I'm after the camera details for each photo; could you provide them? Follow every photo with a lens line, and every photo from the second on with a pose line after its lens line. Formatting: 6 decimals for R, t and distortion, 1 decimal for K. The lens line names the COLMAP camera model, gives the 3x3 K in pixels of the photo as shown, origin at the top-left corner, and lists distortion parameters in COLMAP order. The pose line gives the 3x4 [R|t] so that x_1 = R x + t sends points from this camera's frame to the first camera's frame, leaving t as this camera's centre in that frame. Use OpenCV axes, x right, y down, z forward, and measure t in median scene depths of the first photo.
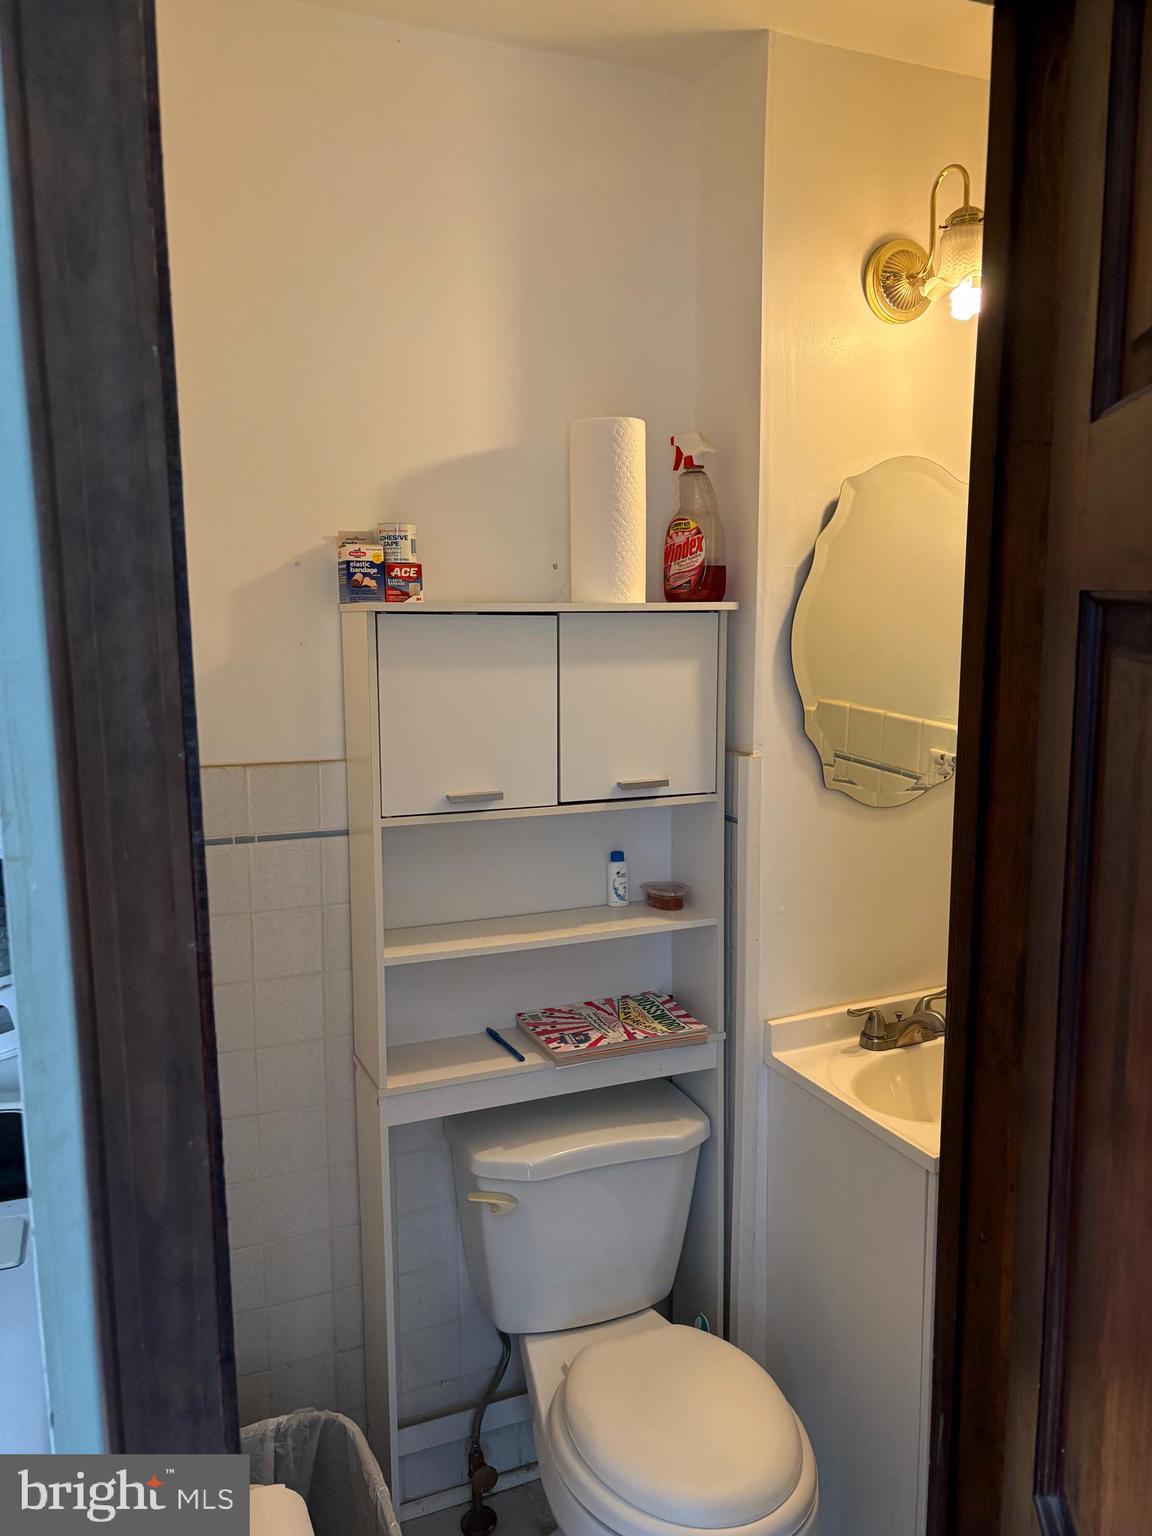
lens RADIAL K [[1155.7, 0, 578.4], [0, 1155.7, 767.8], [0, 0, 1]] dist [0.054132, -0.053136]
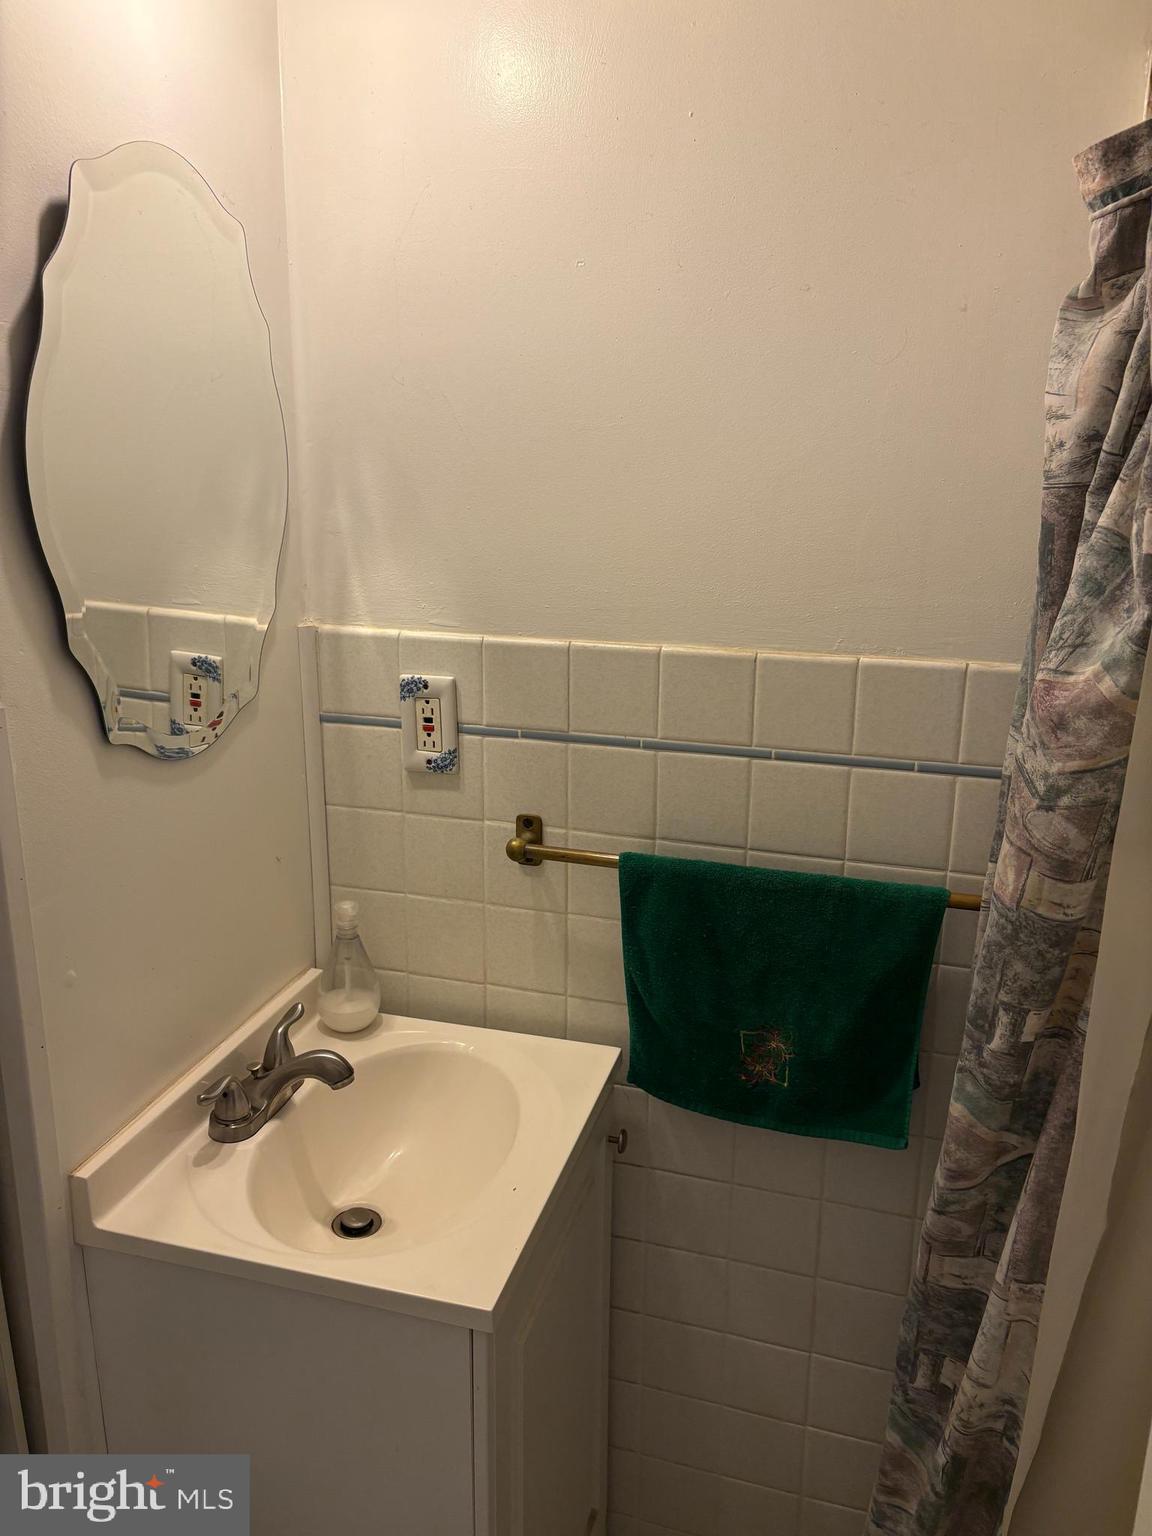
lens RADIAL K [[1155.7, 0, 578.4], [0, 1155.7, 767.8], [0, 0, 1]] dist [0.054132, -0.053136]
pose [[0.641299, -0.178139, 0.746326, -0.065739], [0.092415, 0.983528, 0.155346, -0.038066], [-0.761705, -0.030652, 0.647198, 0.453730]]
